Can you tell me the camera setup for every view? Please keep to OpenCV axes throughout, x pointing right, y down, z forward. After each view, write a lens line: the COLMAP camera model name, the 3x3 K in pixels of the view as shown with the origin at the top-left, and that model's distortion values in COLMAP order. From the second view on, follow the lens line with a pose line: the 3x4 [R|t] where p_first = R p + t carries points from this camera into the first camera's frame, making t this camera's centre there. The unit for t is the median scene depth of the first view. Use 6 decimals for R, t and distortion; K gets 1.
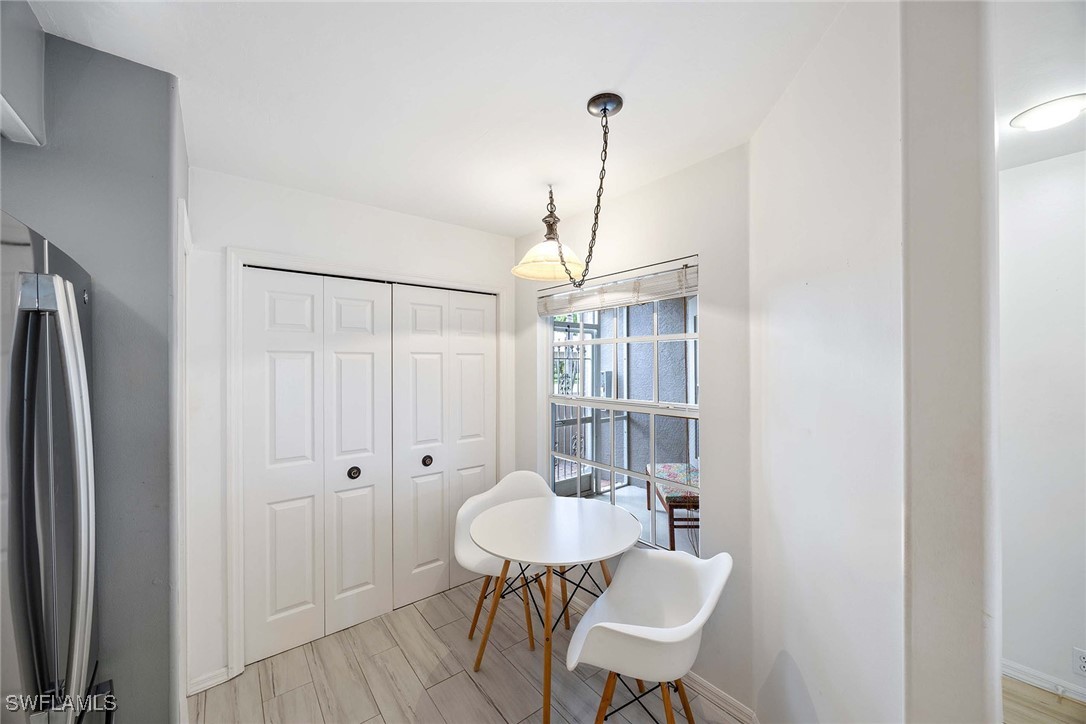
lens RADIAL K [[410.2, 0, 544.4], [0, 410.2, 360.2], [0, 0, 1]] dist [-0.000372, -0.000224]
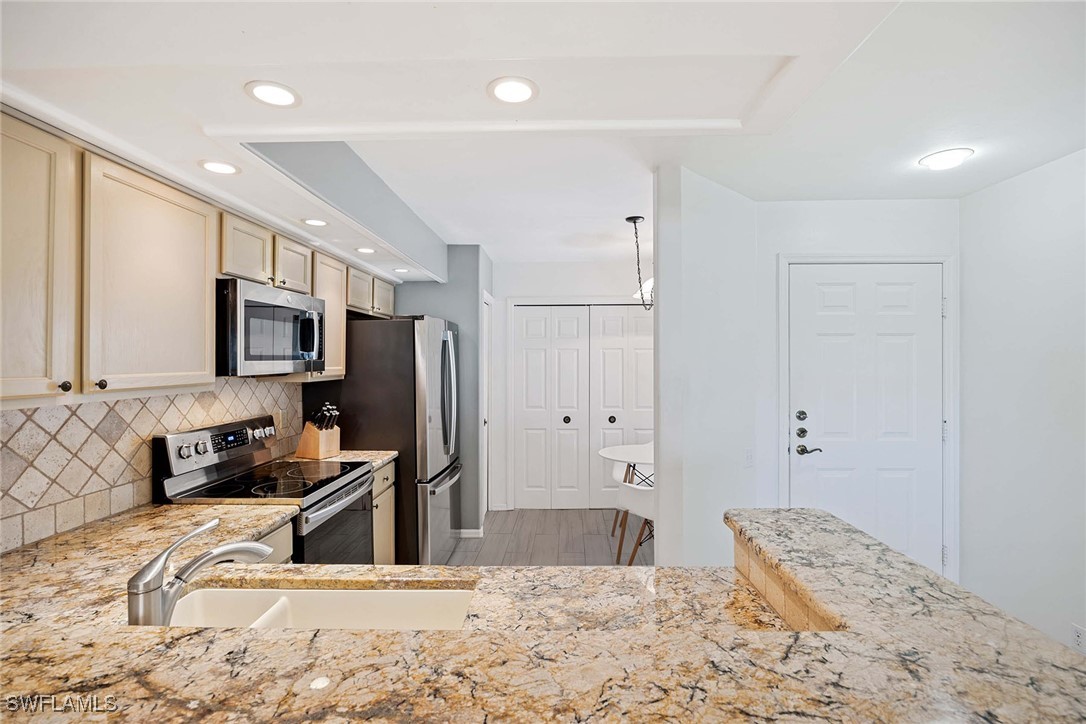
lens RADIAL K [[508.3, 0, 543.0], [0, 508.3, 362.0], [0, 0, 1]] dist [-0.008055, -0.000048]
pose [[0.756140, 0.009911, -0.654334, 0.918728], [-0.003152, 0.999929, 0.011503, 0.011419], [0.654402, -0.006635, 0.756118, -0.716196]]
